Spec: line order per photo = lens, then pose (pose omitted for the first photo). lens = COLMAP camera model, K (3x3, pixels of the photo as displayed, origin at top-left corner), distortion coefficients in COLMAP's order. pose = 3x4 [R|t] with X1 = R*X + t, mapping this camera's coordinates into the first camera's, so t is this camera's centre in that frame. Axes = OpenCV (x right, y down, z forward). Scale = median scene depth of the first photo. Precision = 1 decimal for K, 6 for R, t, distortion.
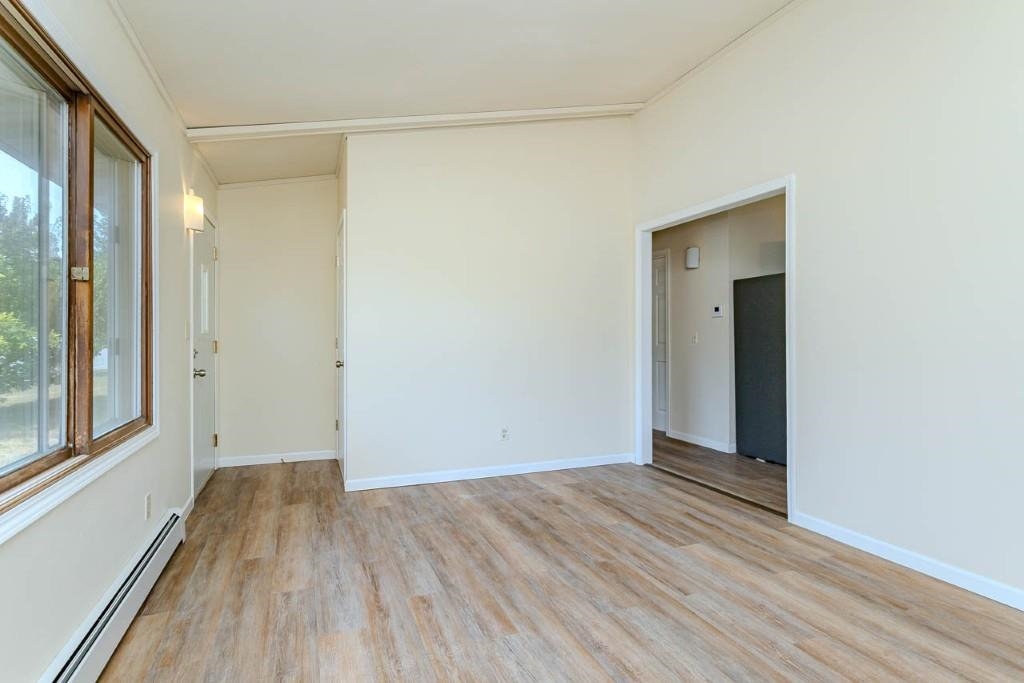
lens RADIAL K [[484.7, 0, 512.0], [0, 484.7, 341.5], [0, 0, 1]] dist [0.002685, 0.000833]
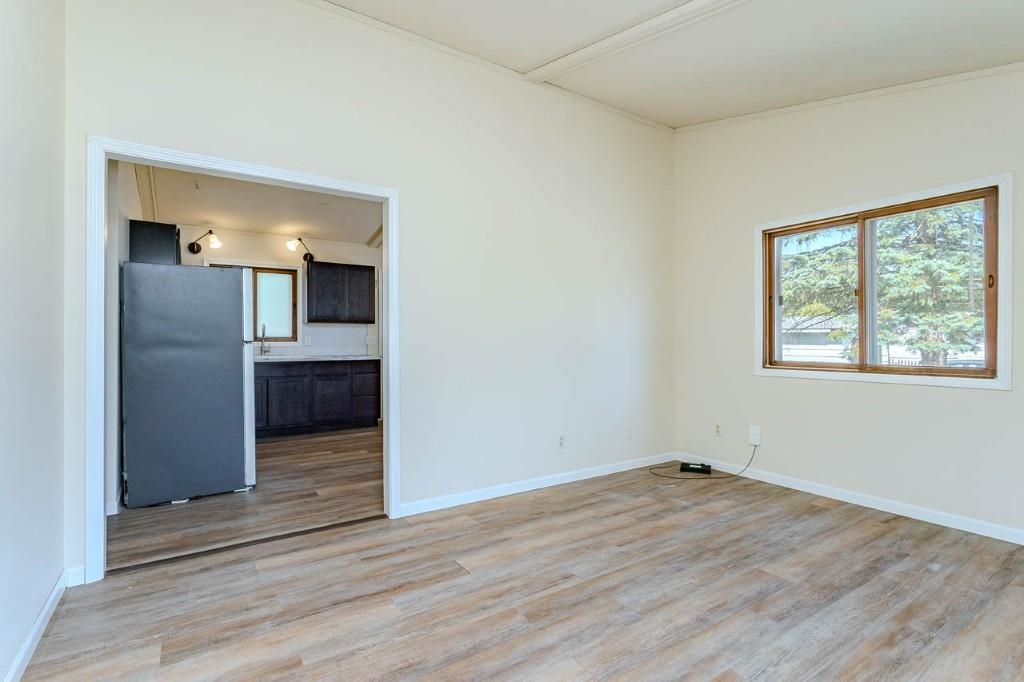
lens RADIAL K [[484.9, 0, 493.5], [0, 484.9, 342.9], [0, 0, 1]] dist [0.003441, 0.000684]
pose [[-0.158016, -0.001722, 0.987435, -0.573986], [0.011469, 0.999928, 0.003579, -0.005092], [-0.987370, 0.011891, -0.157985, 1.122853]]
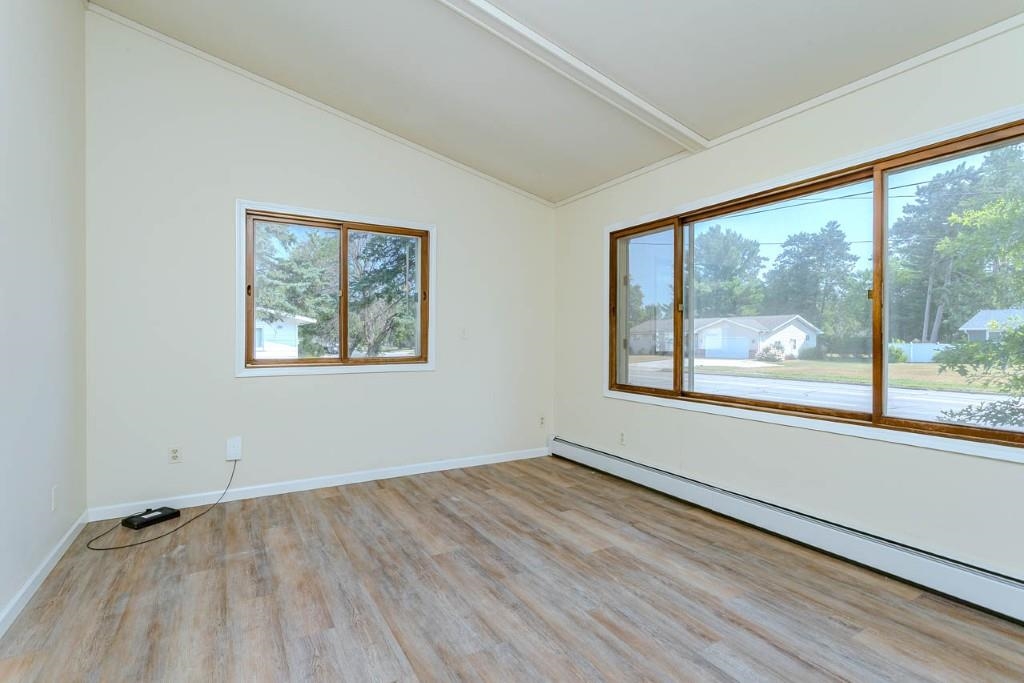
lens RADIAL K [[484.7, 0, 512.0], [0, 484.7, 341.5], [0, 0, 1]] dist [0.002685, 0.000833]
pose [[-0.991177, -0.000801, -0.132541, 0.232484], [-0.003337, 0.999816, 0.018912, -0.020146], [0.132502, 0.019187, -0.990997, 1.472704]]
